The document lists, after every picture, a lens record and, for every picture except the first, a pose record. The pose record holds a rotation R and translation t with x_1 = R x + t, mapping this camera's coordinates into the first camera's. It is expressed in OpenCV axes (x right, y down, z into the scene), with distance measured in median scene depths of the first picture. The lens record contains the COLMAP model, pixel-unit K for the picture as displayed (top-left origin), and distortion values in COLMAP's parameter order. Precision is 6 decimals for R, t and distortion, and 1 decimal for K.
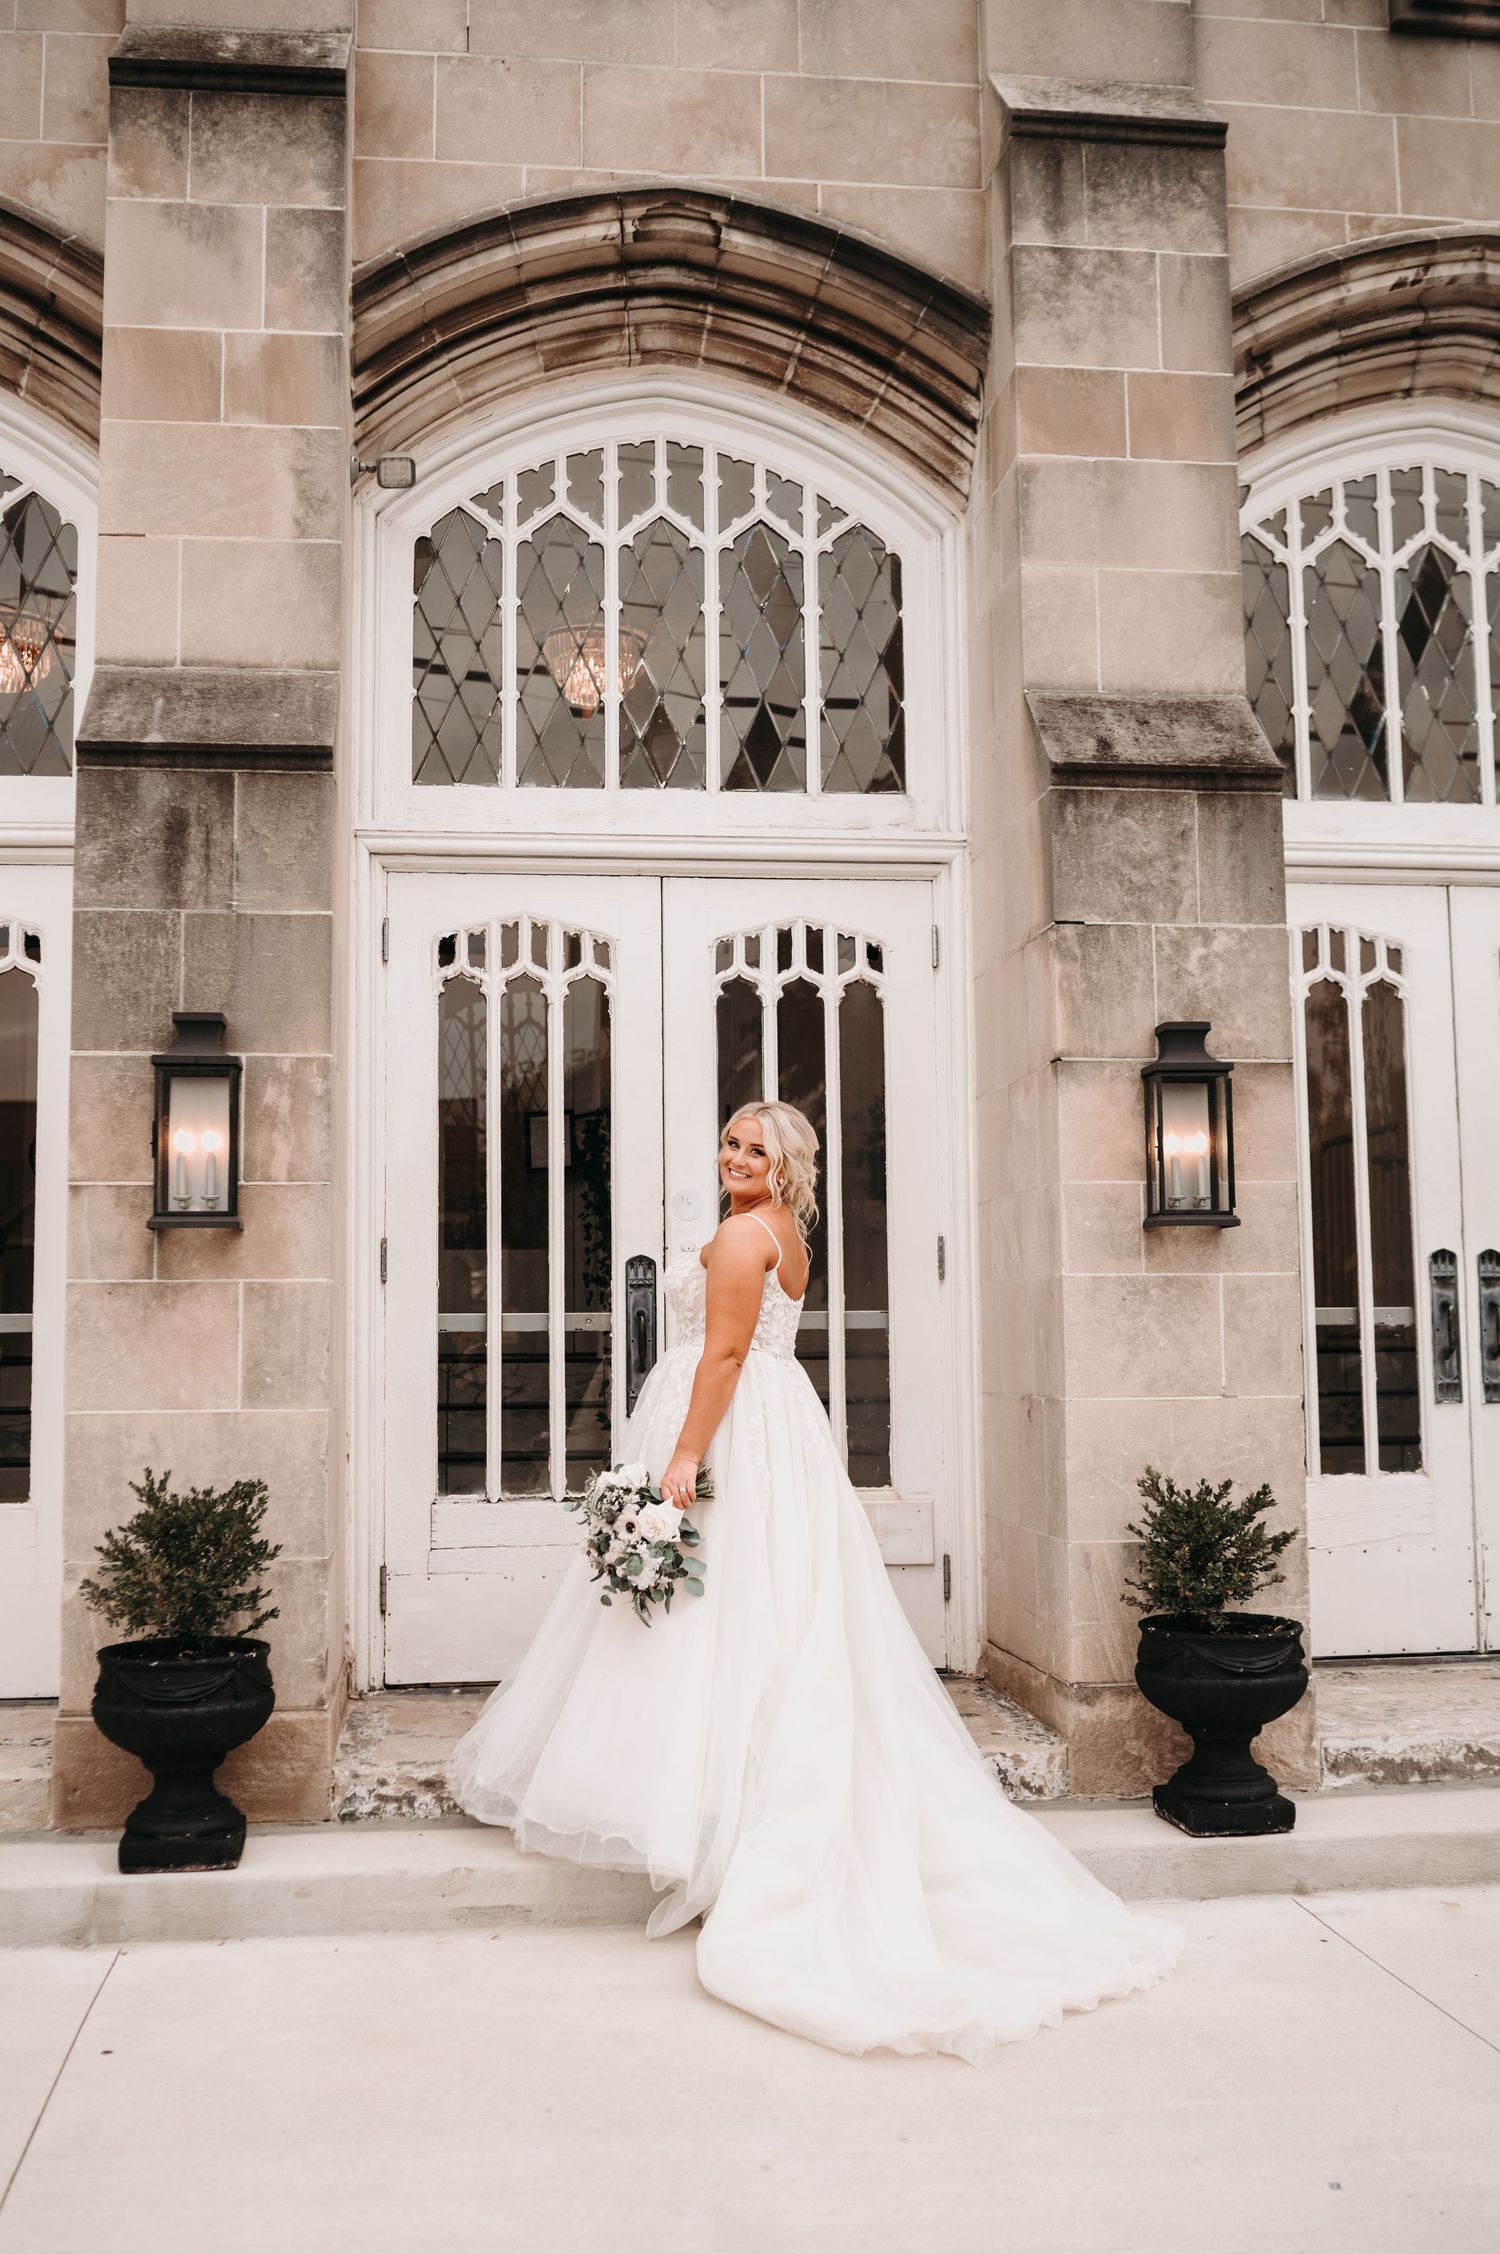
lens RADIAL K [[2416.9, 0, 748.2], [0, 2416.9, 1110.6], [0, 0, 1]] dist [-0.031170, -0.025460]
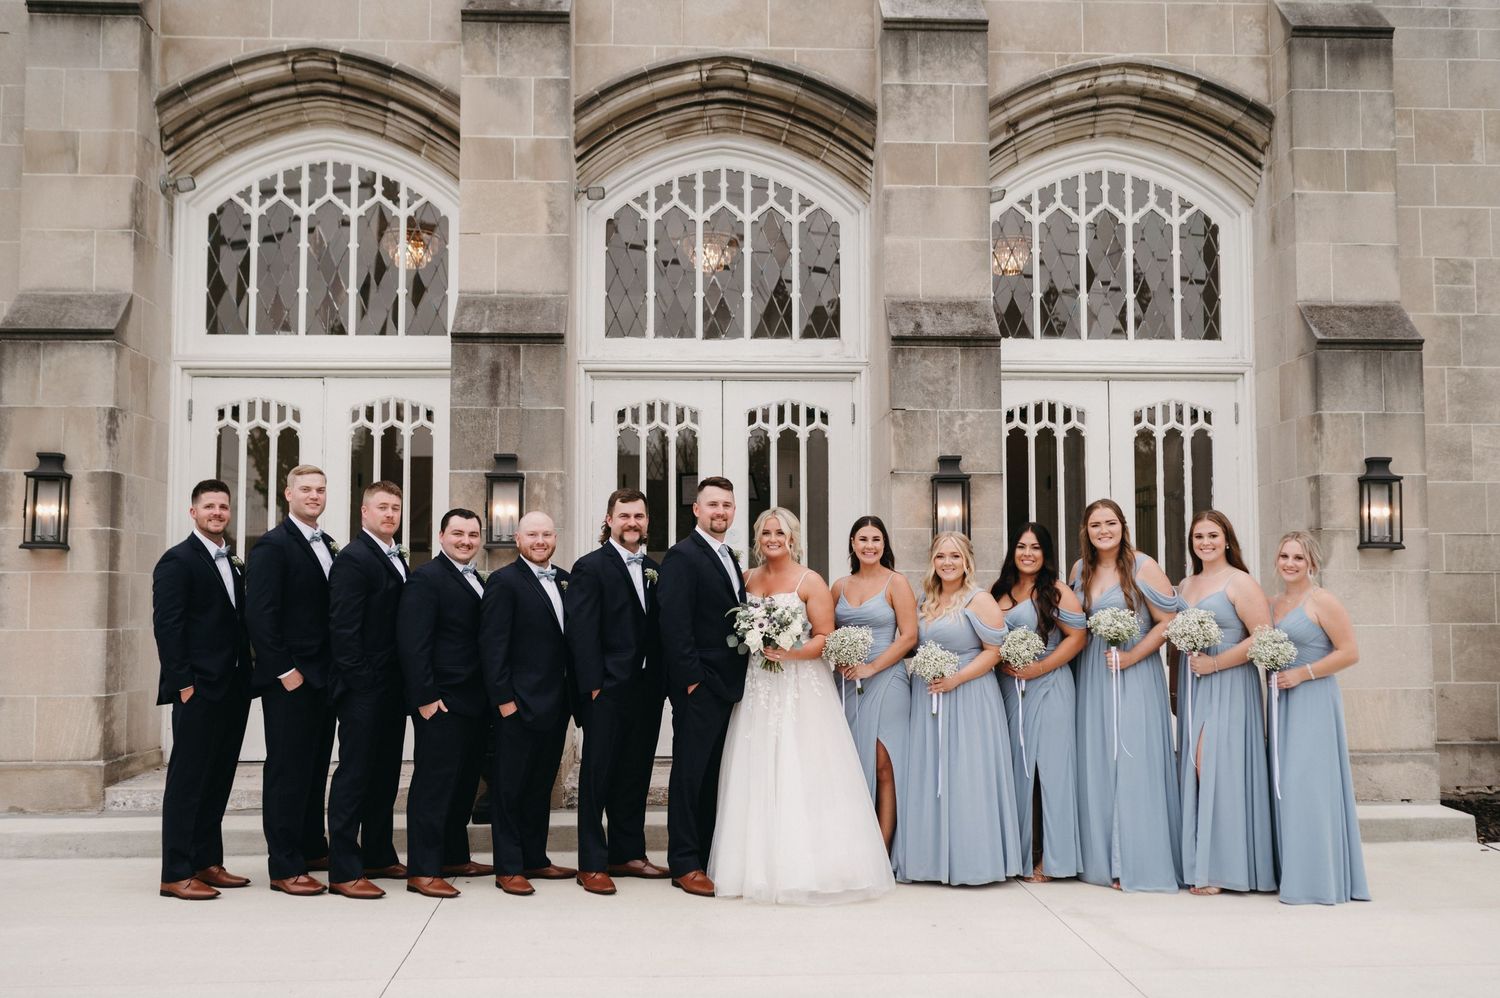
lens RADIAL K [[1616.3, 0, 754.2], [0, 1616.3, 500.0], [0, 0, 1]] dist [0.005633, 0.006632]
pose [[0.997030, 0.002900, -0.076955, 0.112228], [-0.000402, 0.999473, 0.032457, -0.042281], [0.077008, -0.032330, 0.996506, -0.455630]]
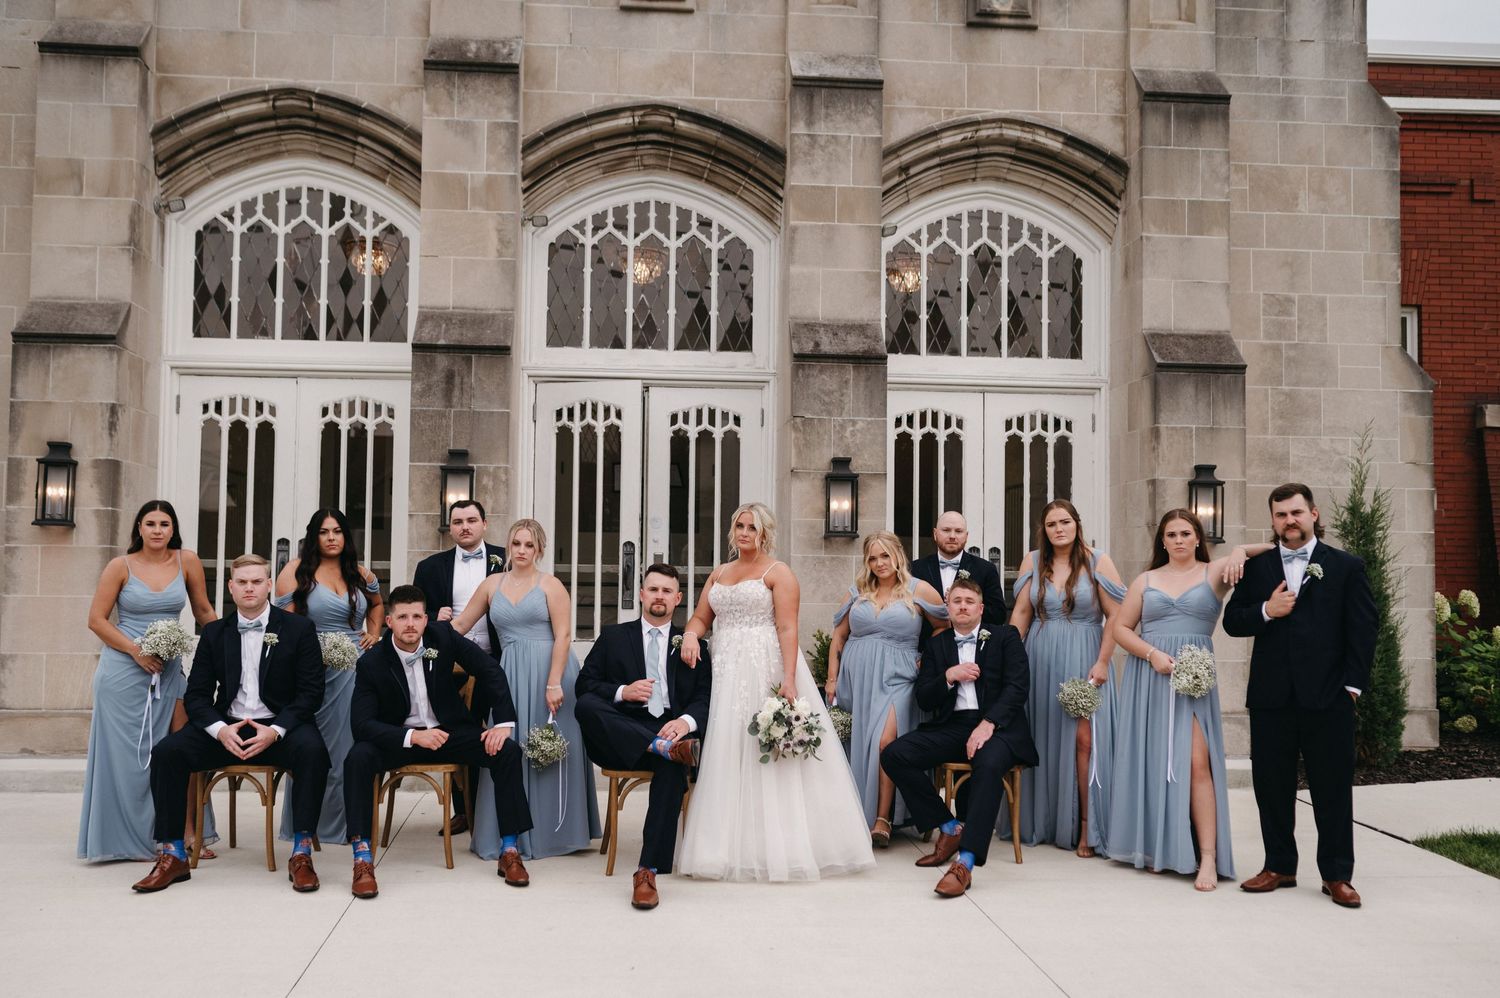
lens RADIAL K [[1581.0, 0, 758.1], [0, 1581.0, 509.7], [0, 0, 1]] dist [0.004472, 0.004516]
pose [[0.999166, 0.020133, -0.035528, 0.147185], [-0.018282, 0.998498, 0.051651, -0.063629], [0.036514, -0.050958, 0.998033, -0.648149]]
